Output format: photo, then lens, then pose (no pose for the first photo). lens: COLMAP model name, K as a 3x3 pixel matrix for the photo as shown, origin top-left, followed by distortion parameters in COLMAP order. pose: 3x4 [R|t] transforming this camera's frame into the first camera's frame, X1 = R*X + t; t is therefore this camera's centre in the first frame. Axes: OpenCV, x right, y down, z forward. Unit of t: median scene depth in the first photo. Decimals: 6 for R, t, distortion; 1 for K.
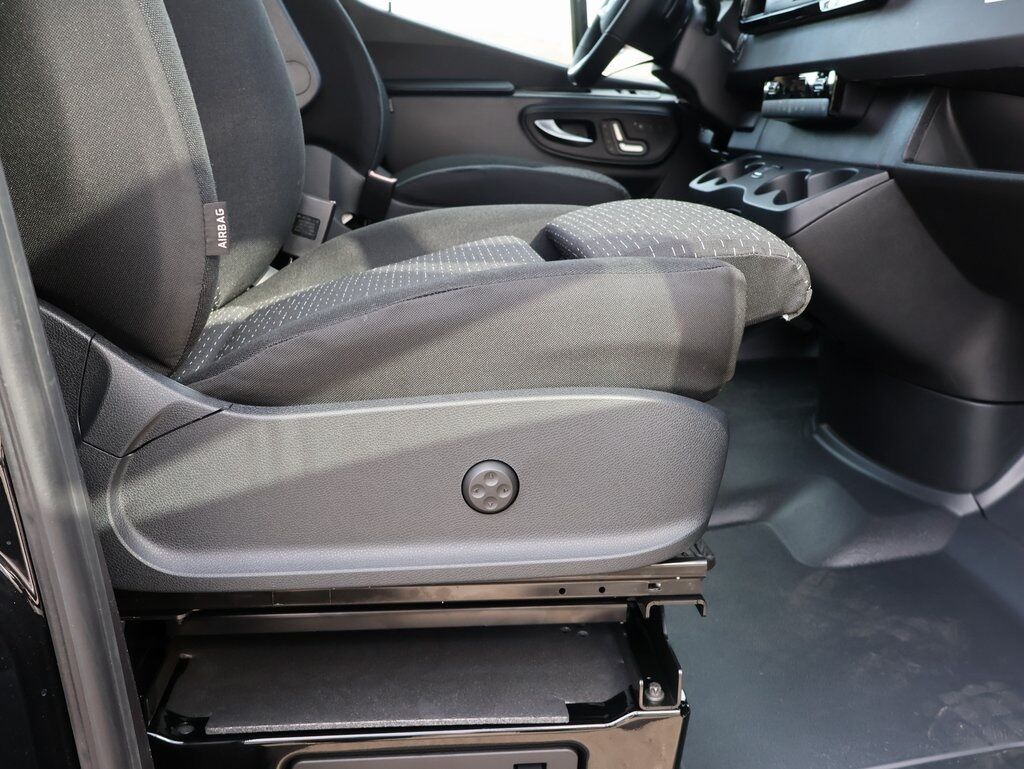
lens RADIAL K [[963.6, 0, 512.0], [0, 963.6, 384.5], [0, 0, 1]] dist [-0.007507, 0.009354]
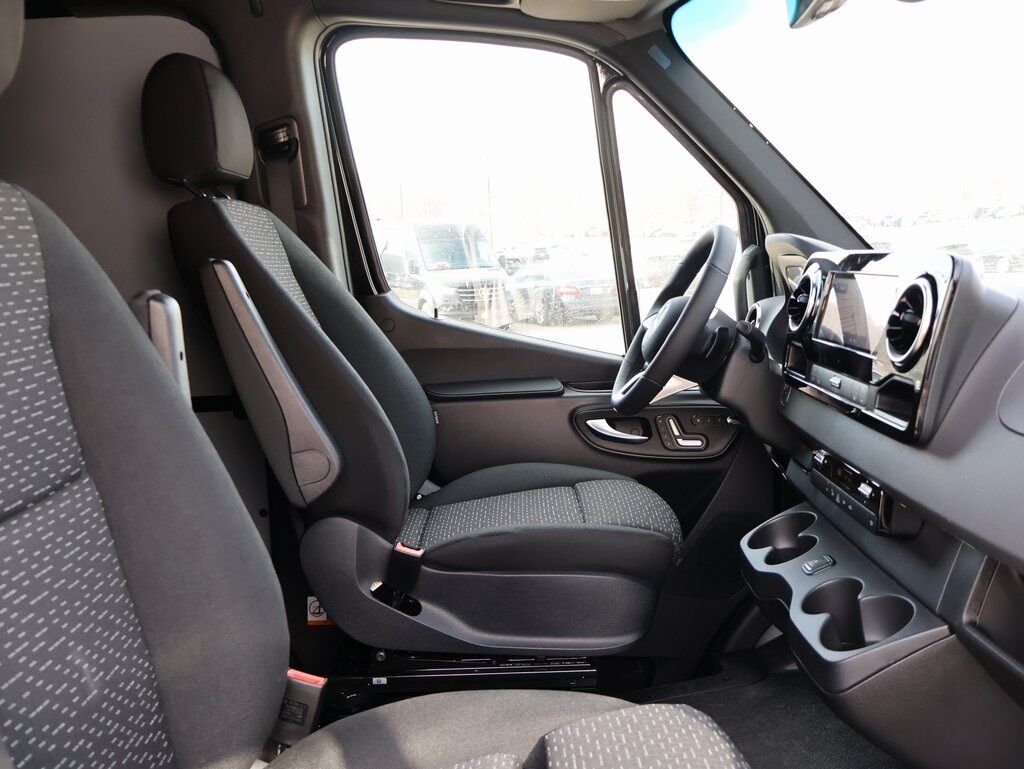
lens RADIAL K [[963.6, 0, 512.0], [0, 963.6, 384.5], [0, 0, 1]] dist [-0.007507, 0.009354]
pose [[0.993104, -0.042067, -0.109429, 0.066373], [0.027126, 0.990528, -0.134608, -0.211195], [0.114056, 0.130712, 0.984838, 0.044807]]
